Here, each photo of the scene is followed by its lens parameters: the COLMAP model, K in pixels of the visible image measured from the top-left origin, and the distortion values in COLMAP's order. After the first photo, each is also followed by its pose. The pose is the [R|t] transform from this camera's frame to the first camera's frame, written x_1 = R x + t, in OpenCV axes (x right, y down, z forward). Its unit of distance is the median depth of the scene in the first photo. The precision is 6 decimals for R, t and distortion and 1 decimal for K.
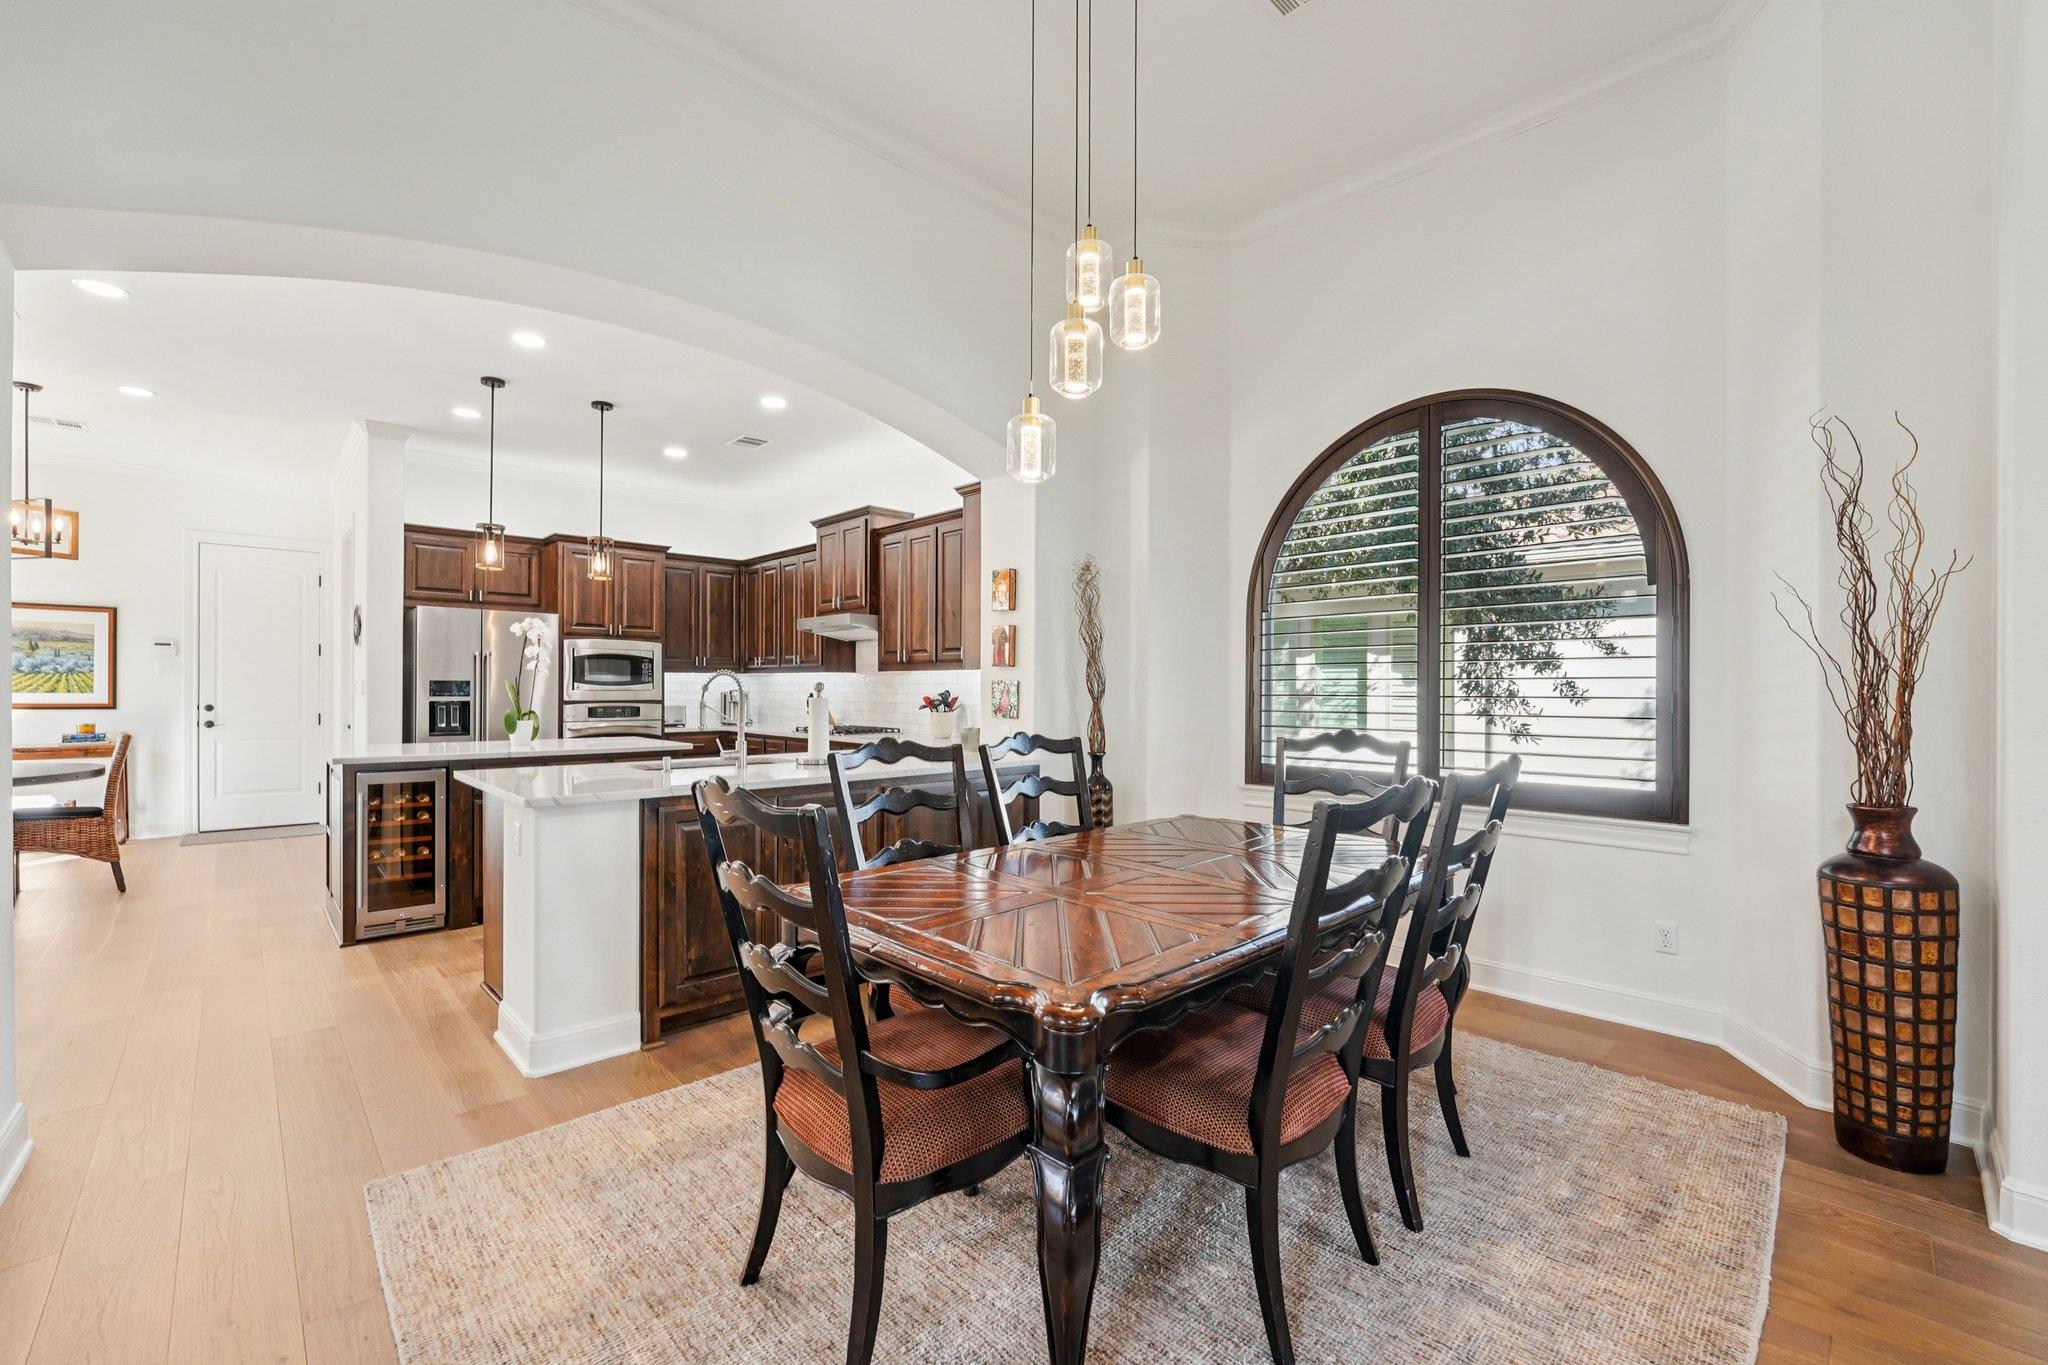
lens RADIAL K [[837.6, 0, 1009.9], [0, 837.6, 687.4], [0, 0, 1]] dist [-0.031185, 0.004086]
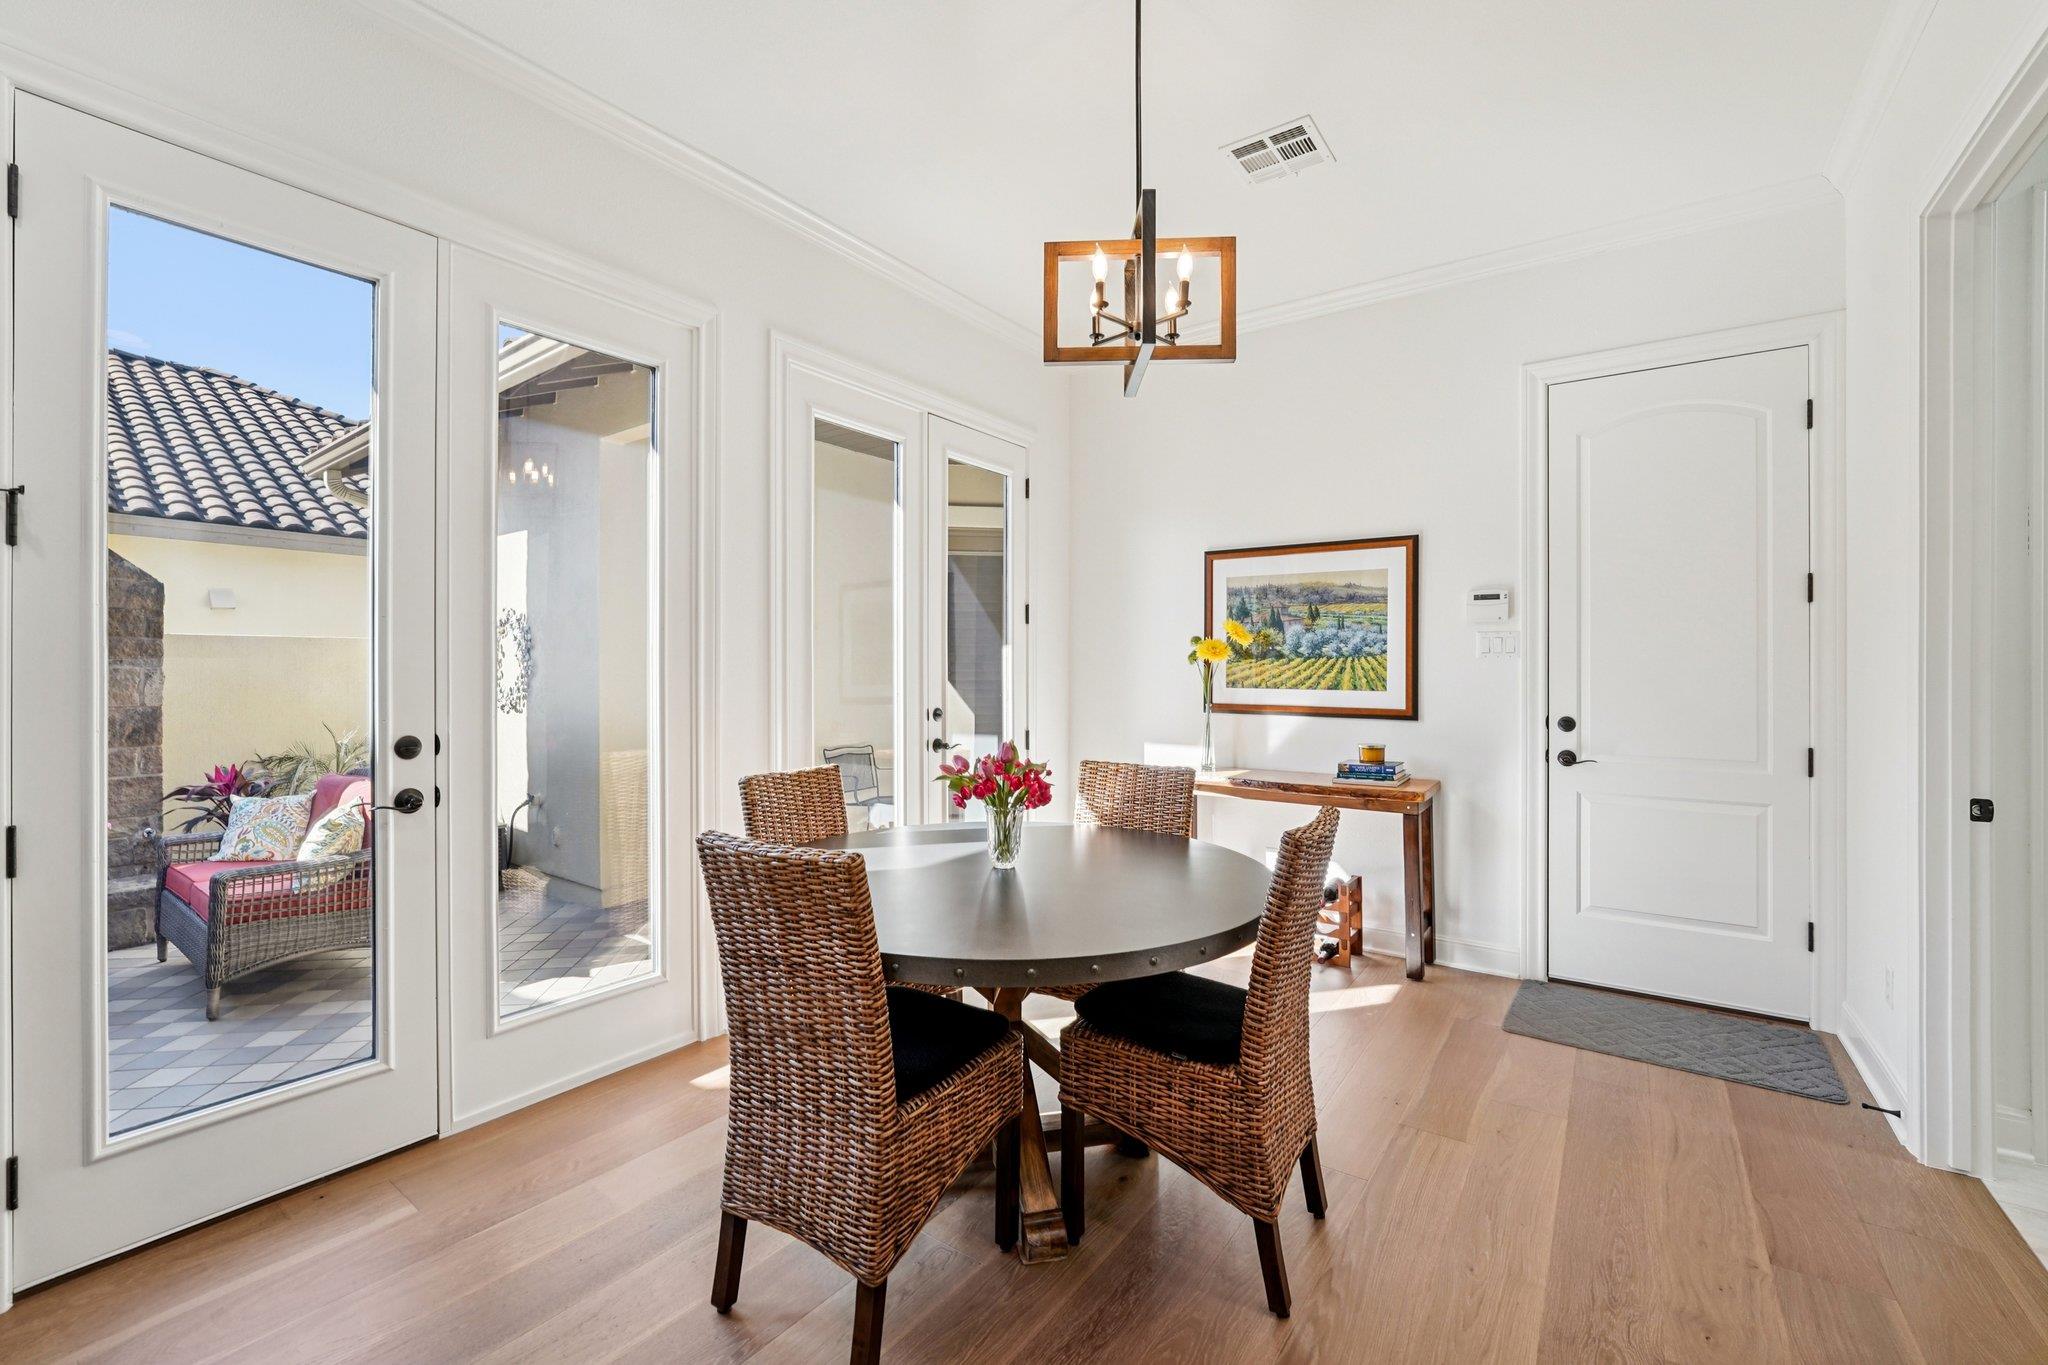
lens RADIAL K [[837.9, 0, 1012.5], [0, 837.9, 674.7], [0, 0, 1]] dist [-0.025146, -0.000176]
pose [[0.174979, -0.000274, -0.984572, -0.629584], [-0.001531, 0.999999, -0.000550, -0.003631], [0.984571, 0.001604, 0.174978, 0.668213]]
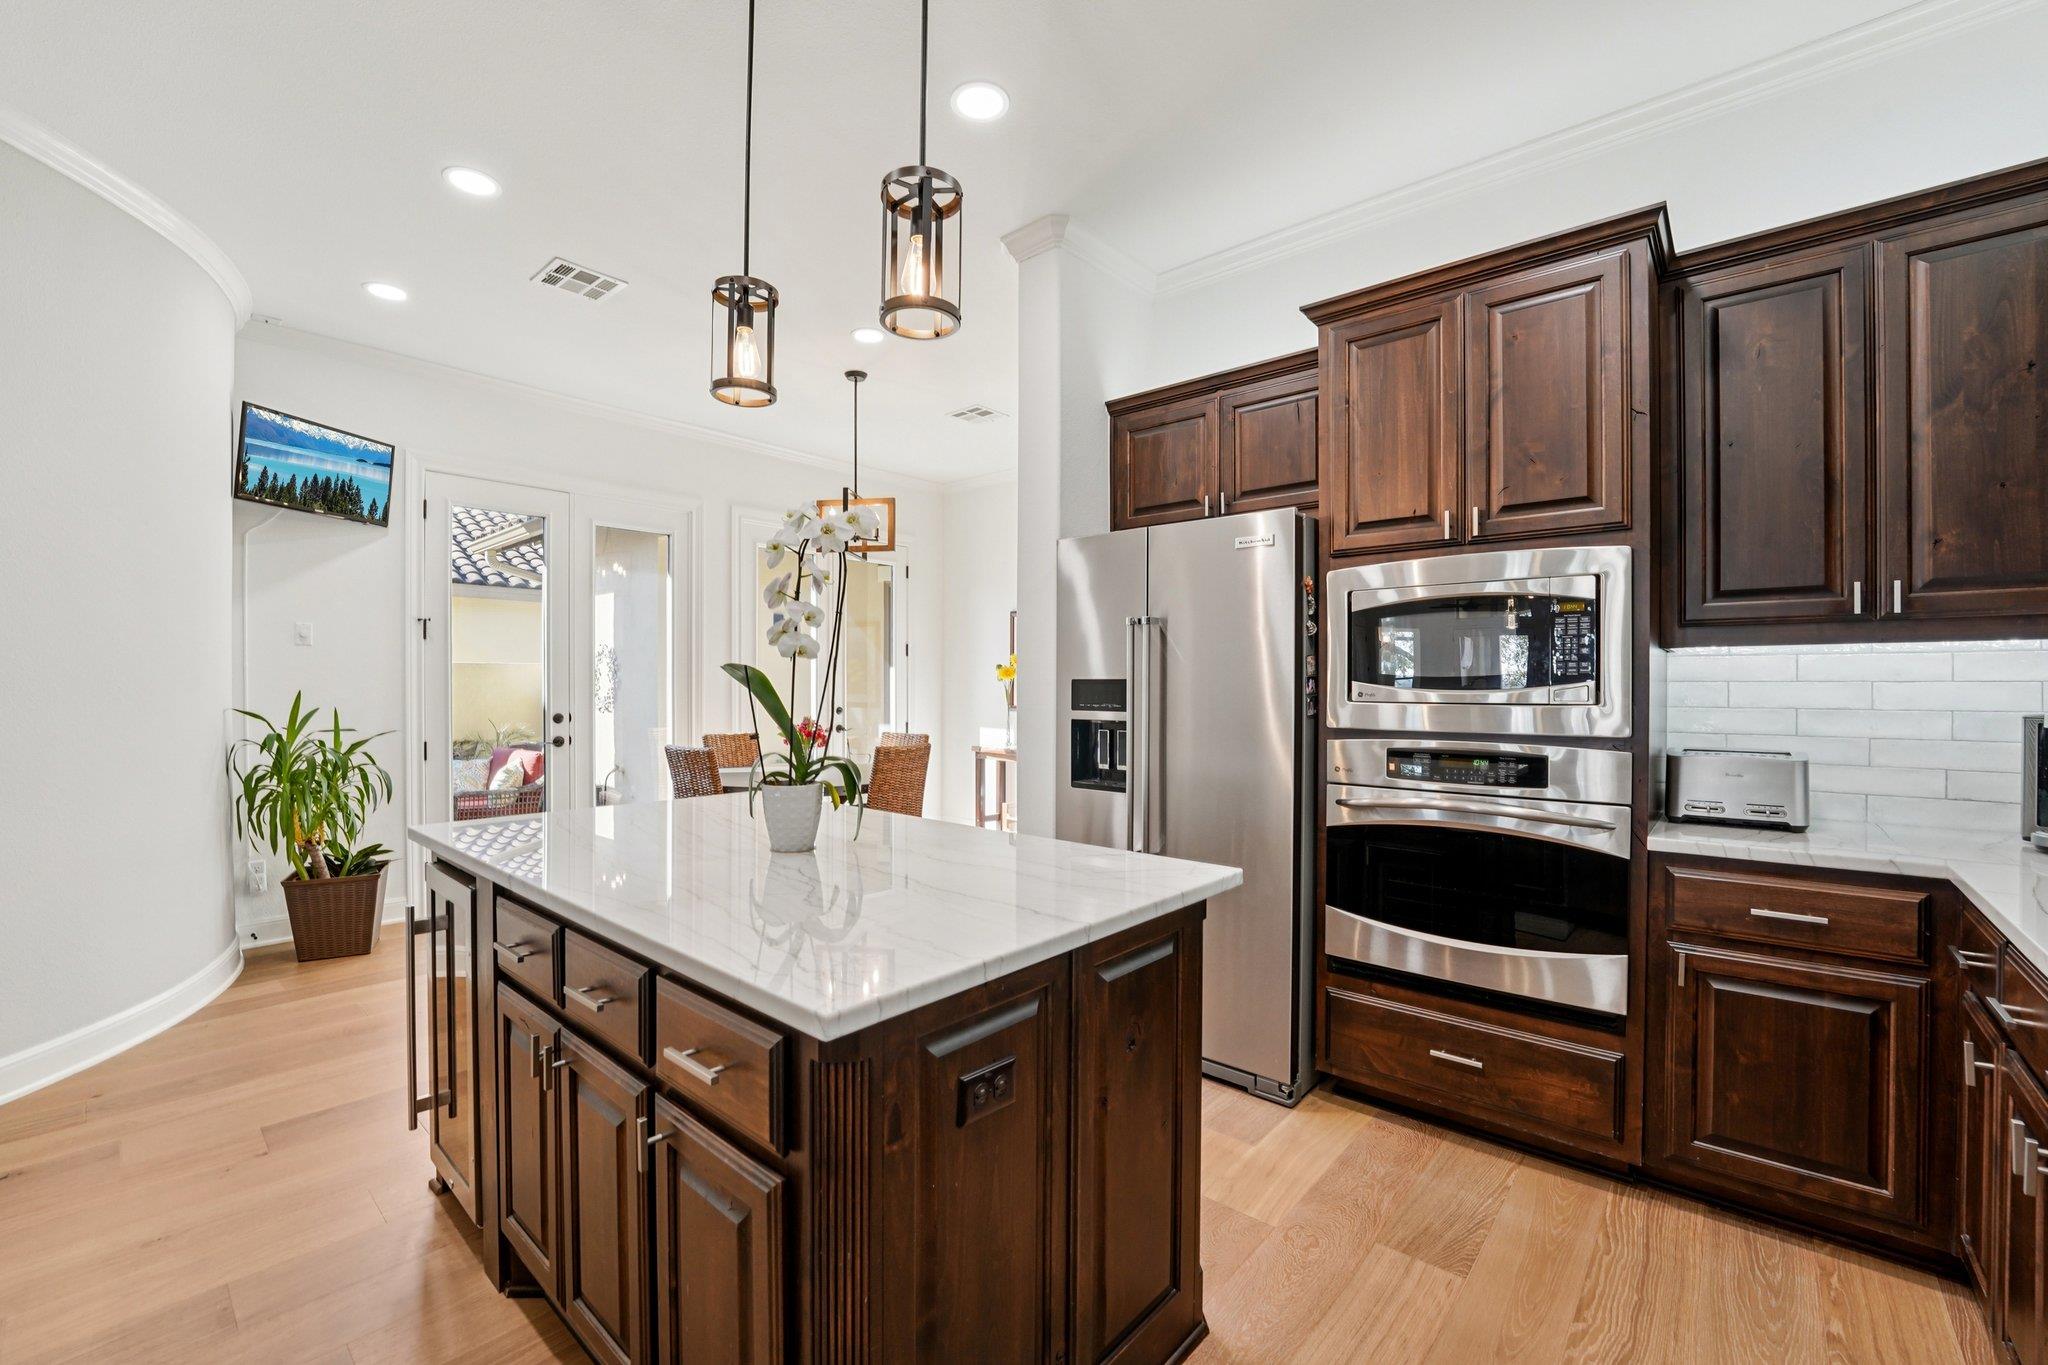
lens RADIAL K [[845.8, 0, 1017.5], [0, 845.8, 690.6], [0, 0, 1]] dist [-0.031545, -0.000063]
pose [[0.084546, 0.002163, -0.996417, -0.163290], [-0.002056, 0.999996, 0.001997, -0.002082], [0.996417, 0.001880, 0.084550, 0.855976]]
